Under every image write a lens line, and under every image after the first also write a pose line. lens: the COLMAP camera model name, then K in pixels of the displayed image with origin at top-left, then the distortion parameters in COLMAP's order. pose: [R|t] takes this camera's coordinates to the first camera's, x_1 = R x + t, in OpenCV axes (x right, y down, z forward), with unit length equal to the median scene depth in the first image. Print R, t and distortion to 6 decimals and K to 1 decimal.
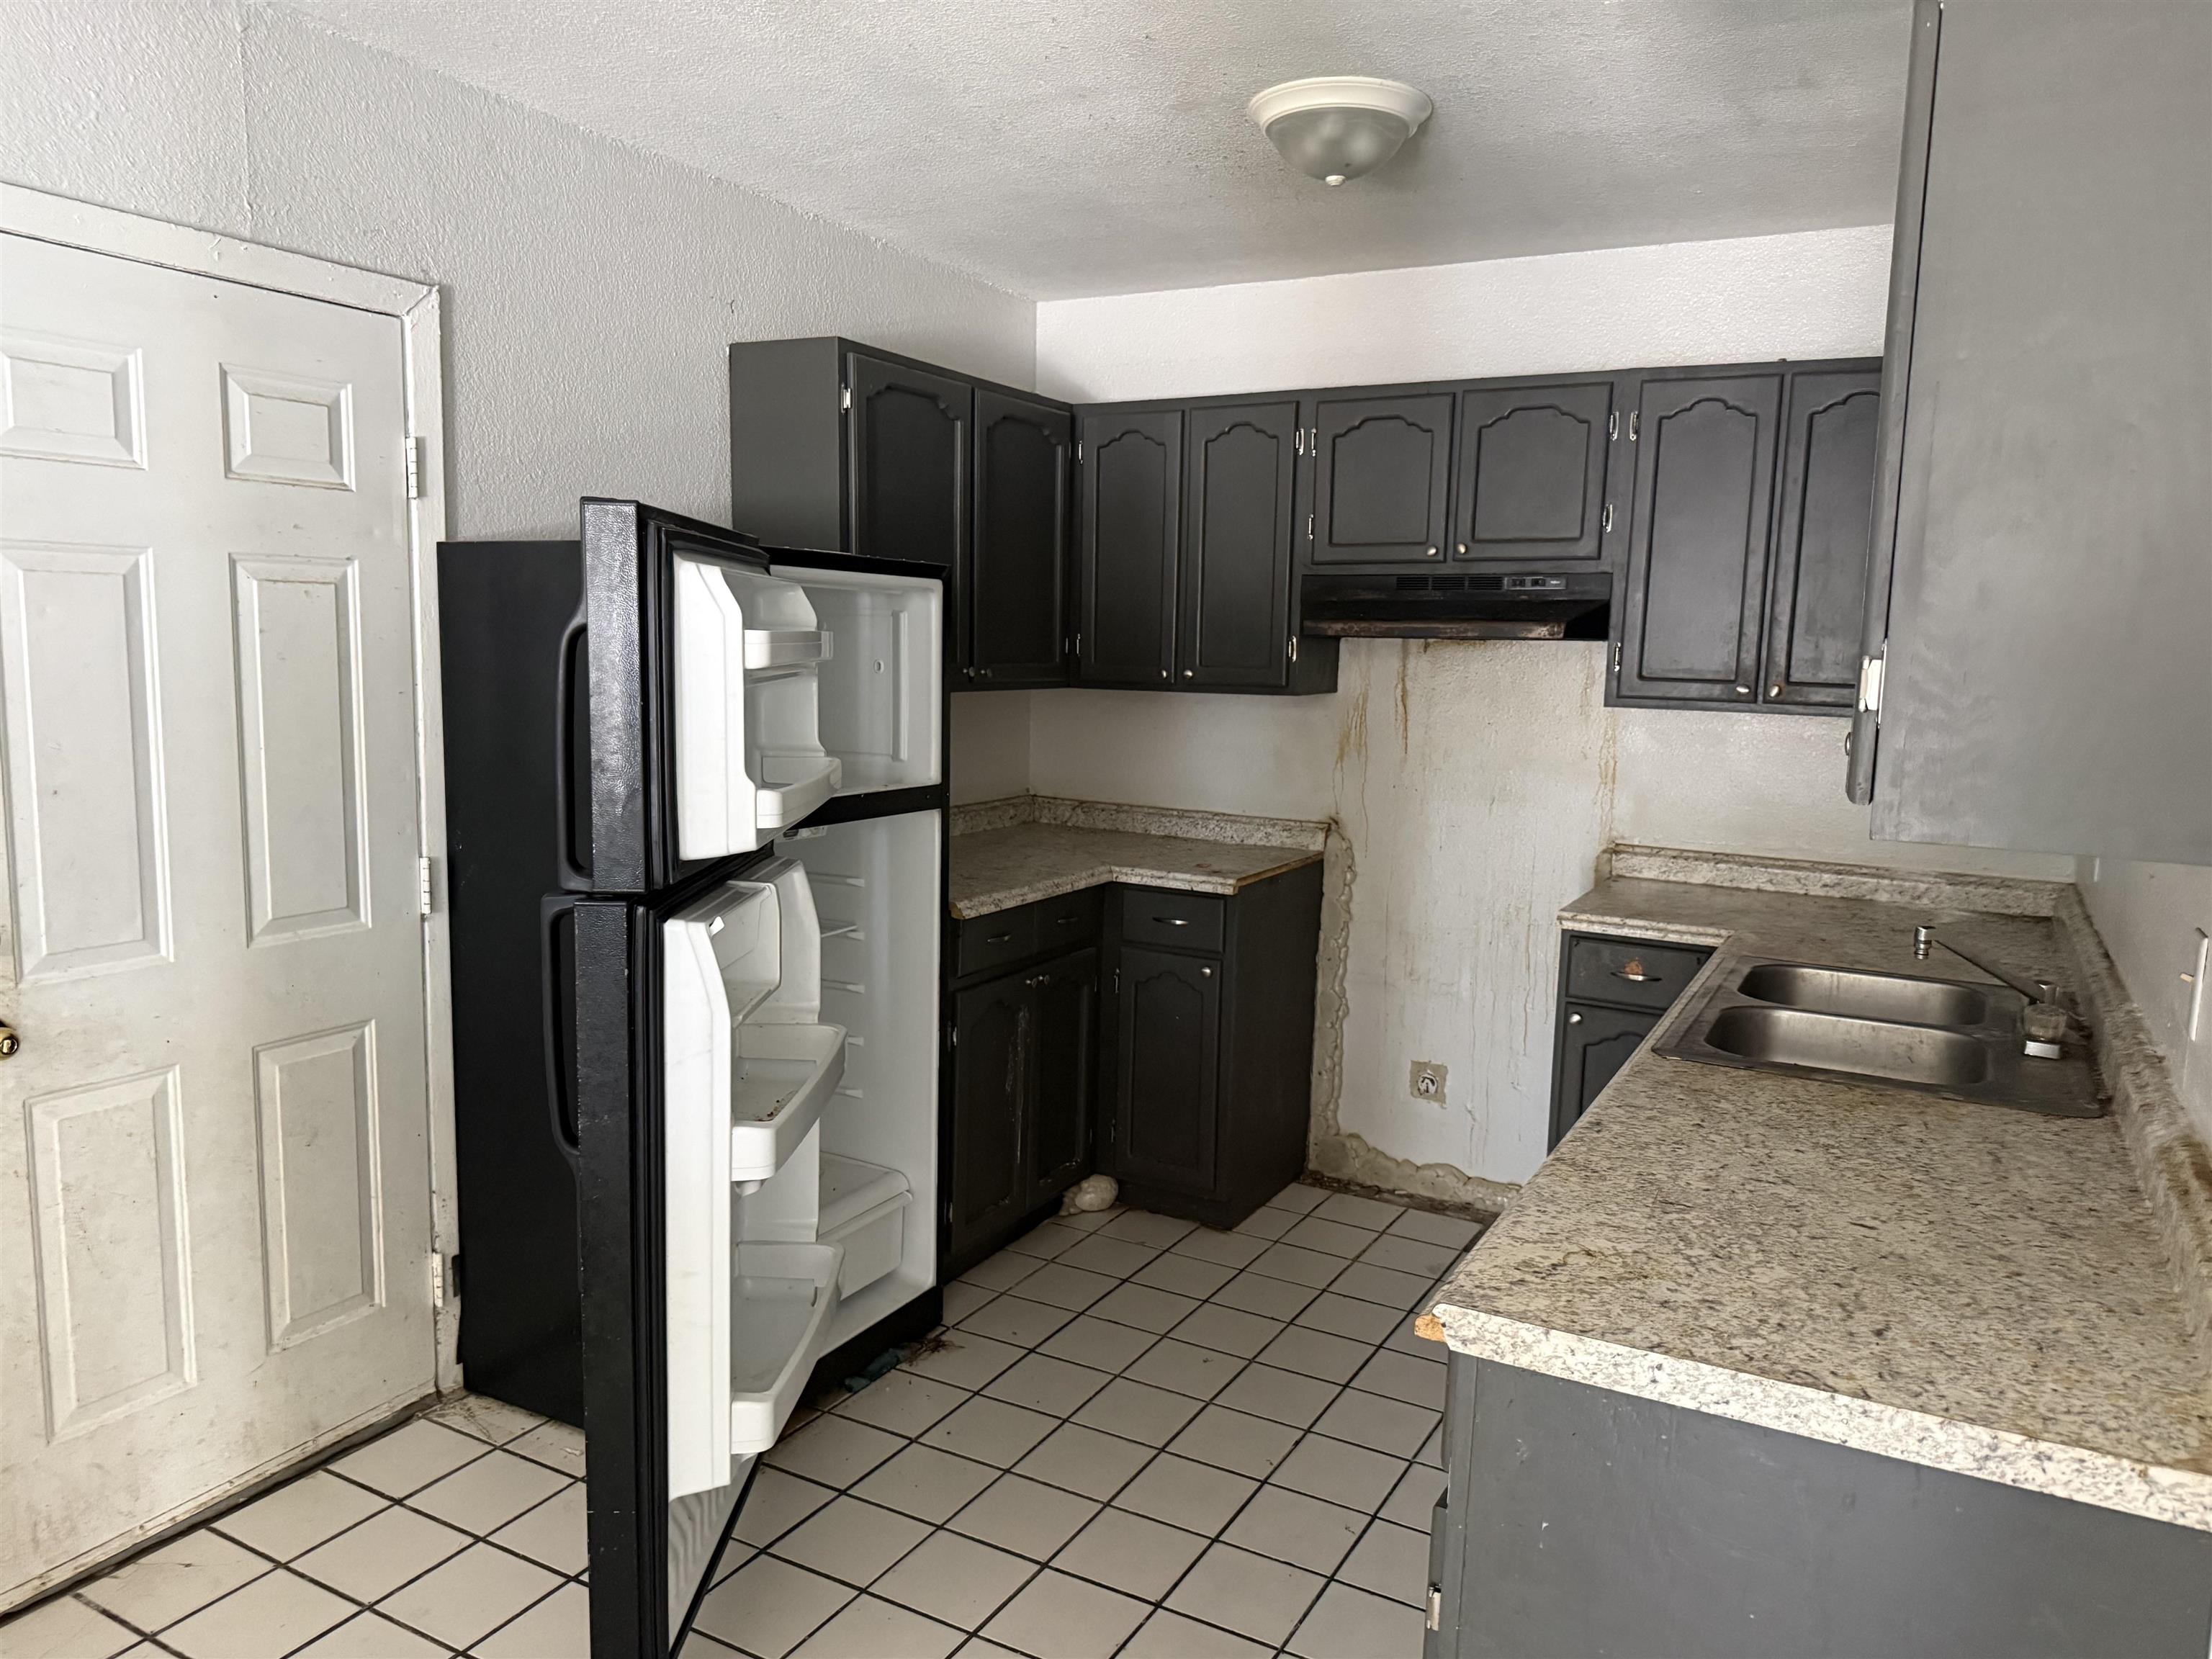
lens RADIAL K [[1539.3, 0, 1093.8], [0, 1539.3, 840.2], [0, 0, 1]] dist [0.013382, 0.000782]
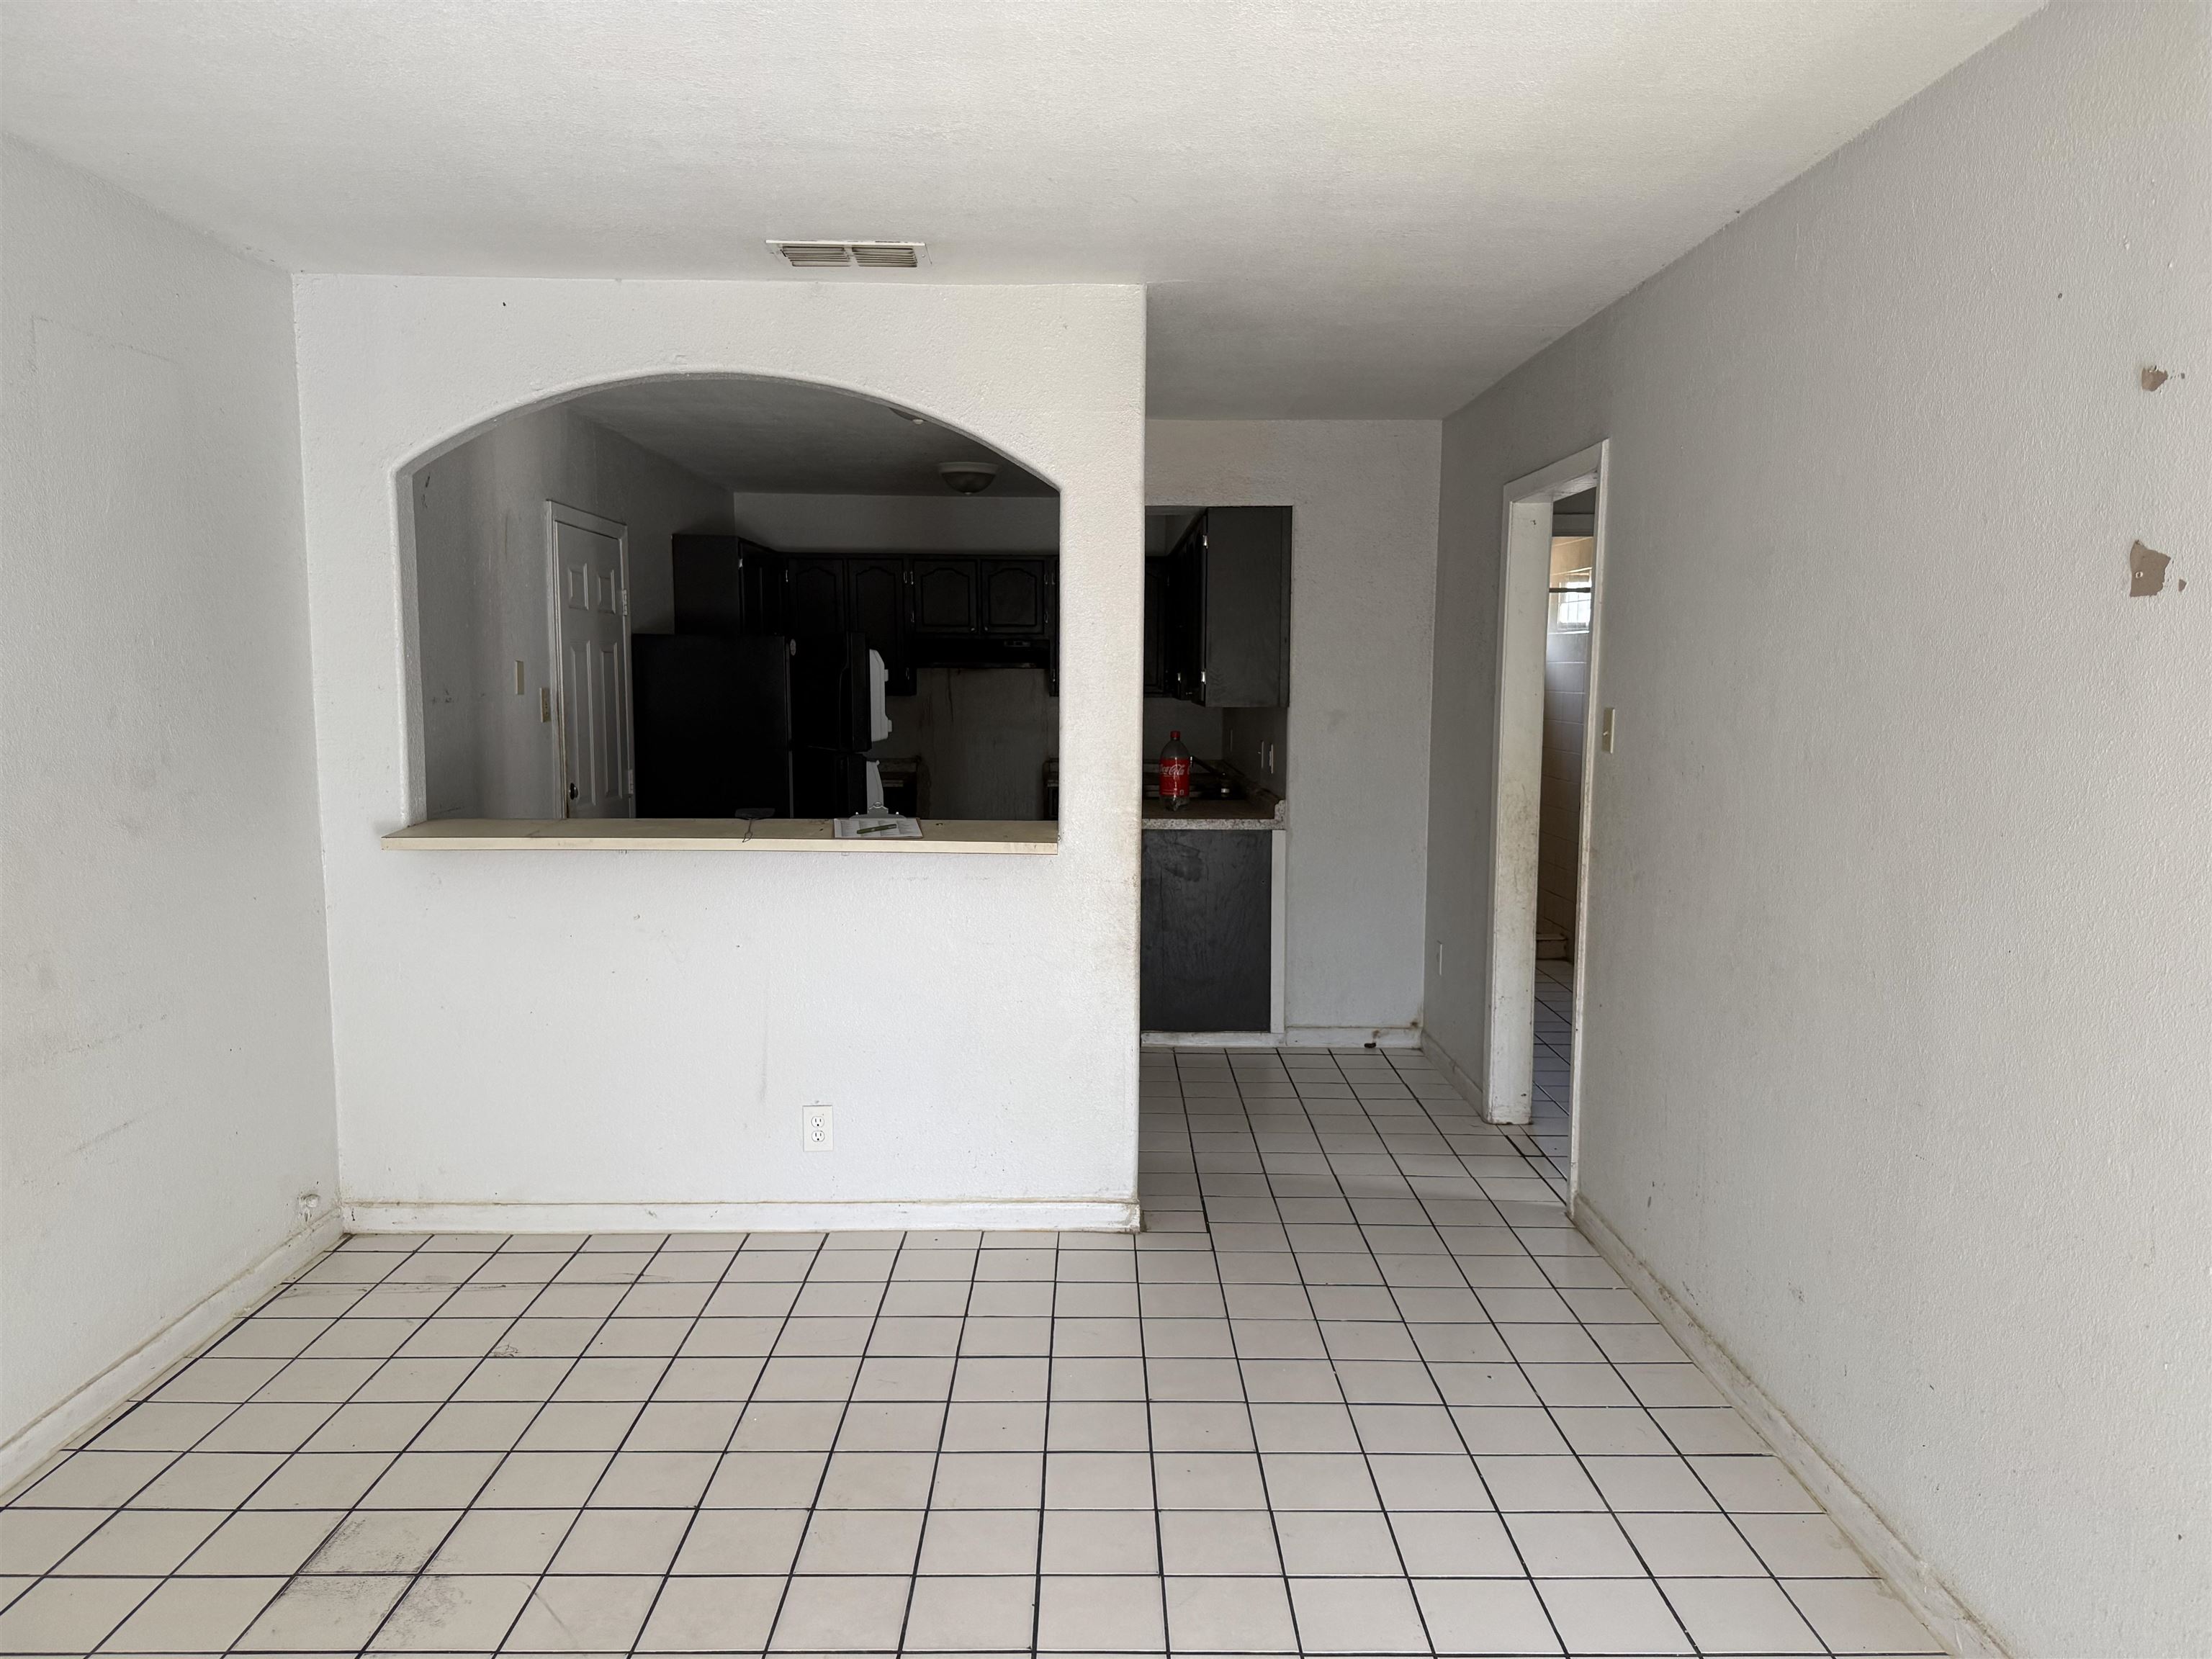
lens RADIAL K [[1539.3, 0, 1110.6], [0, 1539.3, 831.3], [0, 0, 1]] dist [0.013382, 0.000782]
pose [[0.867968, -0.066820, 0.492104, -0.718735], [0.077893, 0.996960, -0.002015, 0.123602], [-0.490473, 0.040080, 0.870534, -1.024236]]
